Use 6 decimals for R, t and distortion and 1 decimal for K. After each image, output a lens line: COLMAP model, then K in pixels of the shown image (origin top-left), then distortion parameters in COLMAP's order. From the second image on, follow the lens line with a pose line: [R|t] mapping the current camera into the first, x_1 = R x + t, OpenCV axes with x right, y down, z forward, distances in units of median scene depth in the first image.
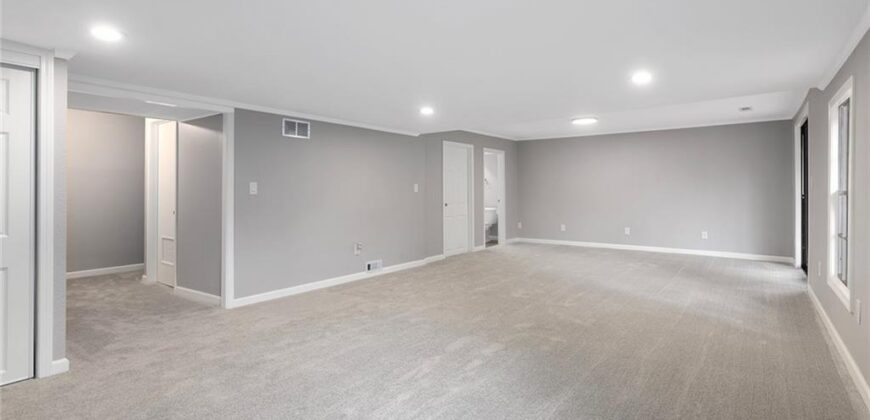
lens RADIAL K [[416.8, 0, 448.1], [0, 416.8, 190.4], [0, 0, 1]] dist [-0.001669, 0.002947]
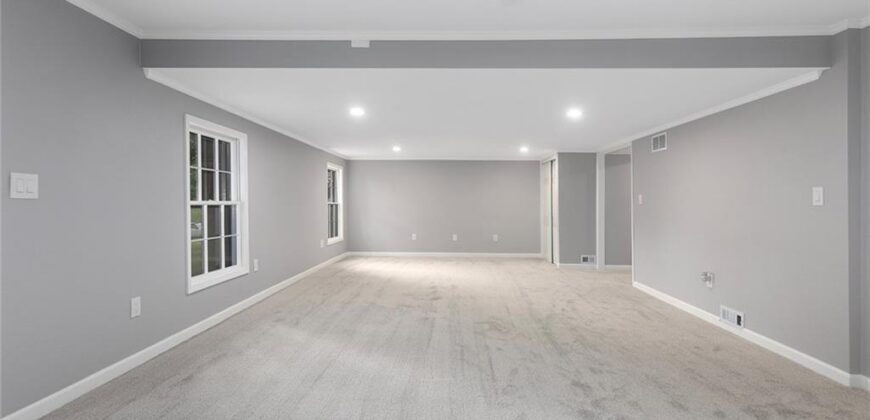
lens RADIAL K [[416.8, 0, 433.7], [0, 416.8, 203.2], [0, 0, 1]] dist [-0.001669, 0.002947]
pose [[-0.823313, 0.002918, -0.567581, 0.519359], [0.001117, 0.999993, 0.003521, 0.000303], [0.567587, 0.002266, -0.823310, 1.143512]]
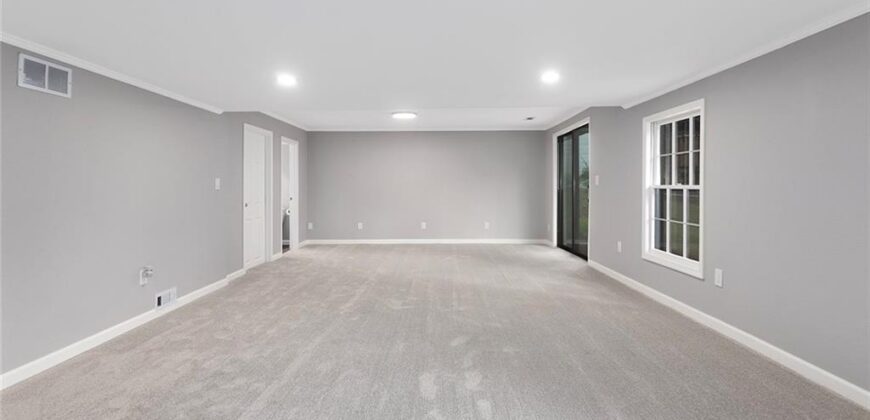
lens RADIAL K [[416.8, 0, 433.8], [0, 416.8, 183.4], [0, 0, 1]] dist [-0.001669, 0.002947]
pose [[0.812599, 0.003807, 0.582811, -0.197643], [0.001568, 0.999961, -0.008718, 0.001340], [-0.582821, 0.007999, 0.812561, 0.174626]]
